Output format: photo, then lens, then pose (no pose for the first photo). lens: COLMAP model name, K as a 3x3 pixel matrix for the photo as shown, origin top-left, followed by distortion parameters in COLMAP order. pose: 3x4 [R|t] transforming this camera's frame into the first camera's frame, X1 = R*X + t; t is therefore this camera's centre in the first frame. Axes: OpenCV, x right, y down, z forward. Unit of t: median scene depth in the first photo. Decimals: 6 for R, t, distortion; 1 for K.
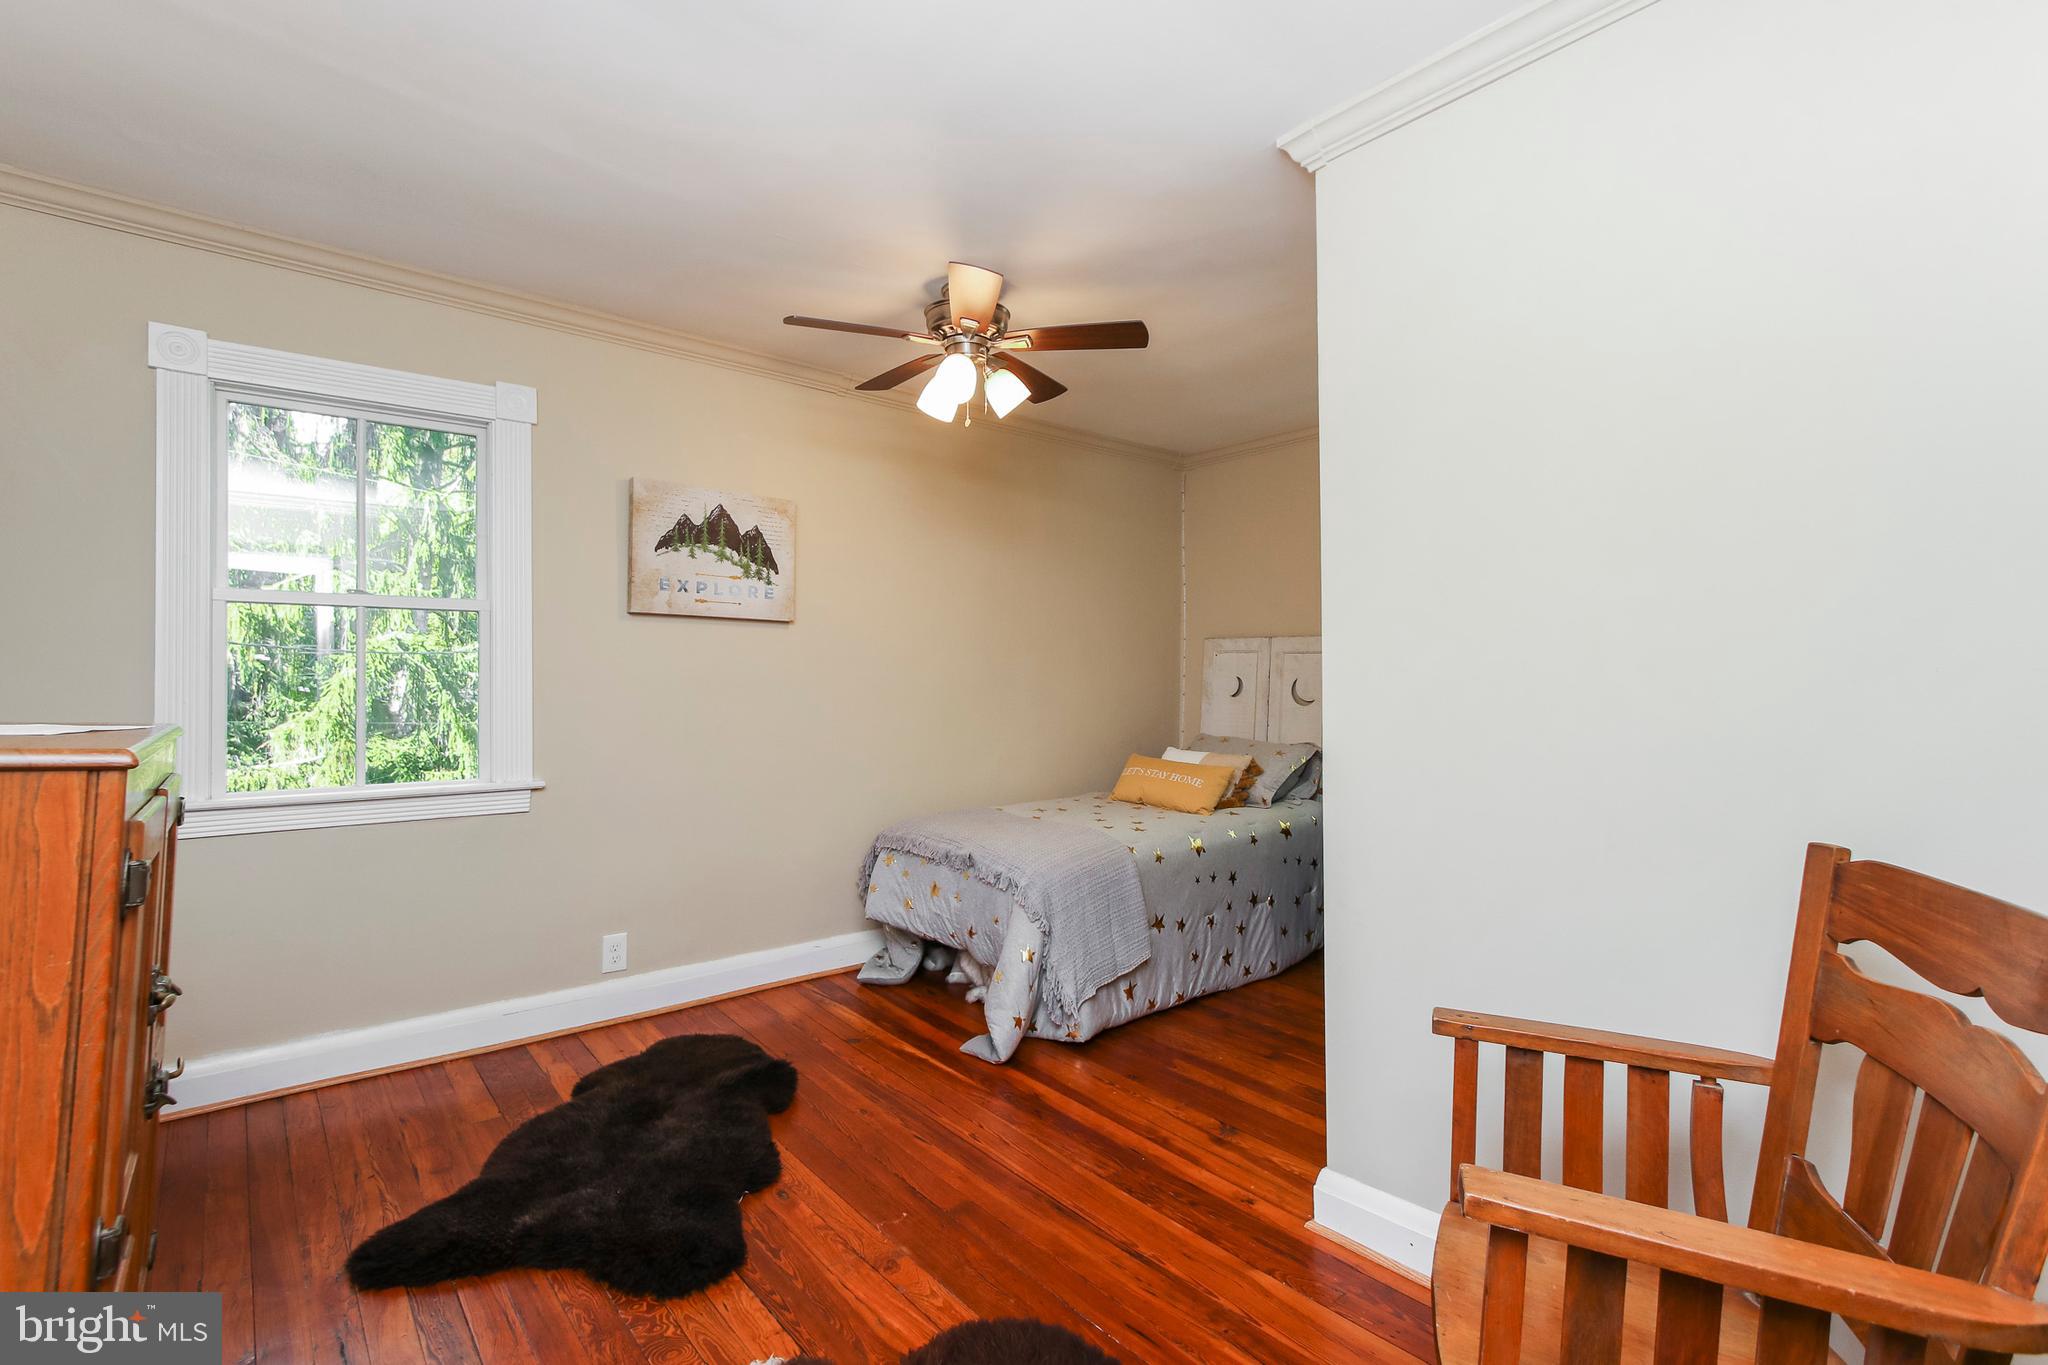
lens RADIAL K [[928.1, 0, 1008.7], [0, 928.1, 680.0], [0, 0, 1]] dist [0.000348, -0.000164]
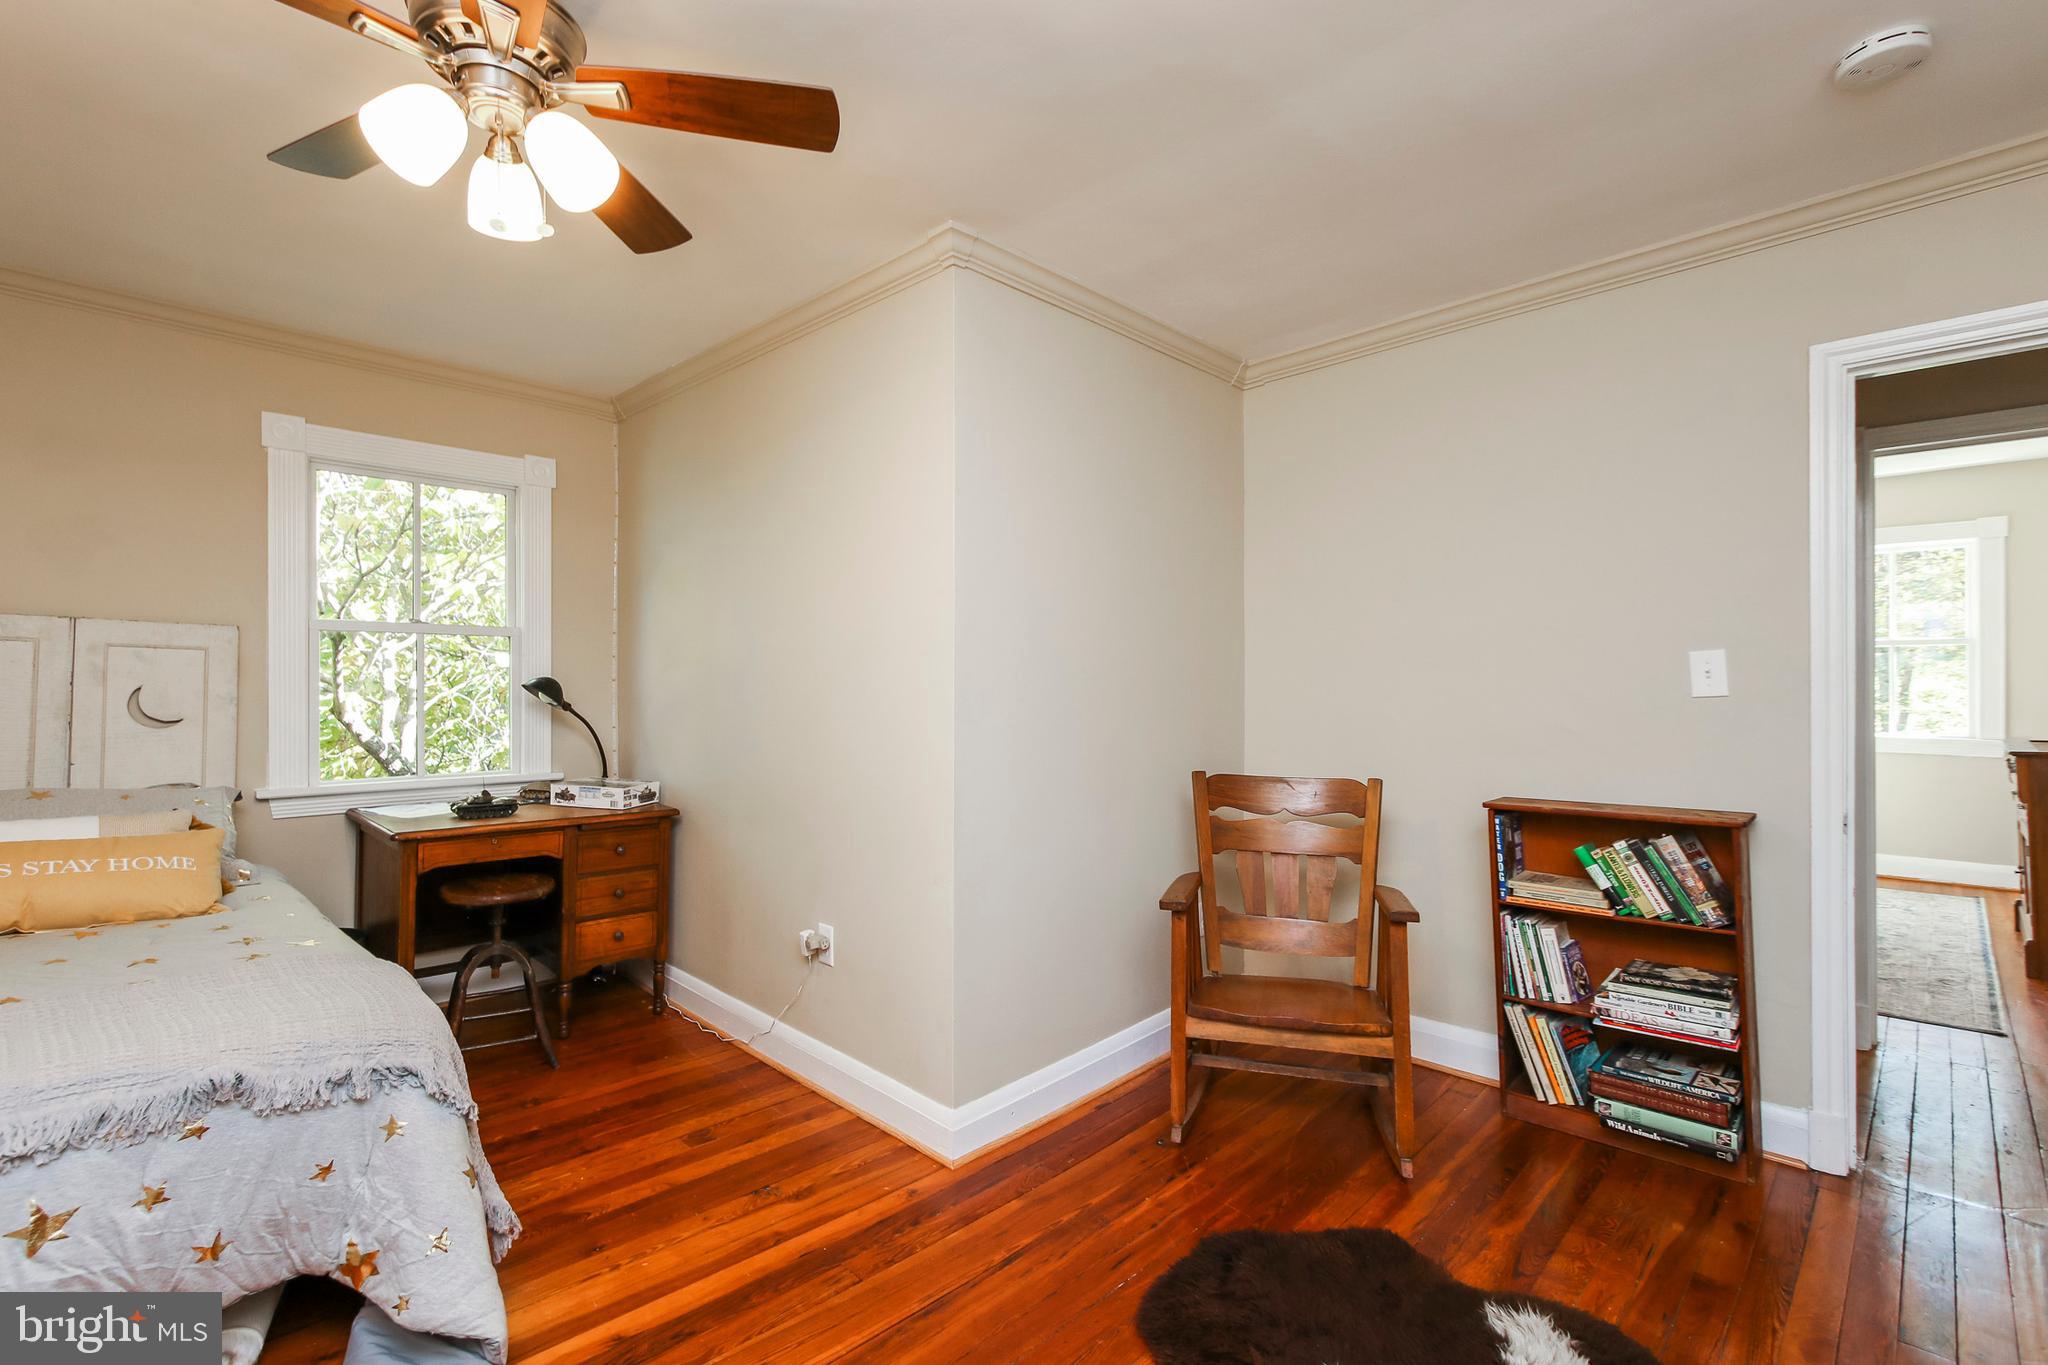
lens RADIAL K [[928.1, 0, 1008.7], [0, 928.1, 680.0], [0, 0, 1]] dist [0.000348, -0.000164]
pose [[-0.072952, 0.001492, 0.997334, -0.685156], [0.003740, 0.999992, -0.001222, -0.005609], [-0.997328, 0.003641, -0.072957, 0.848489]]
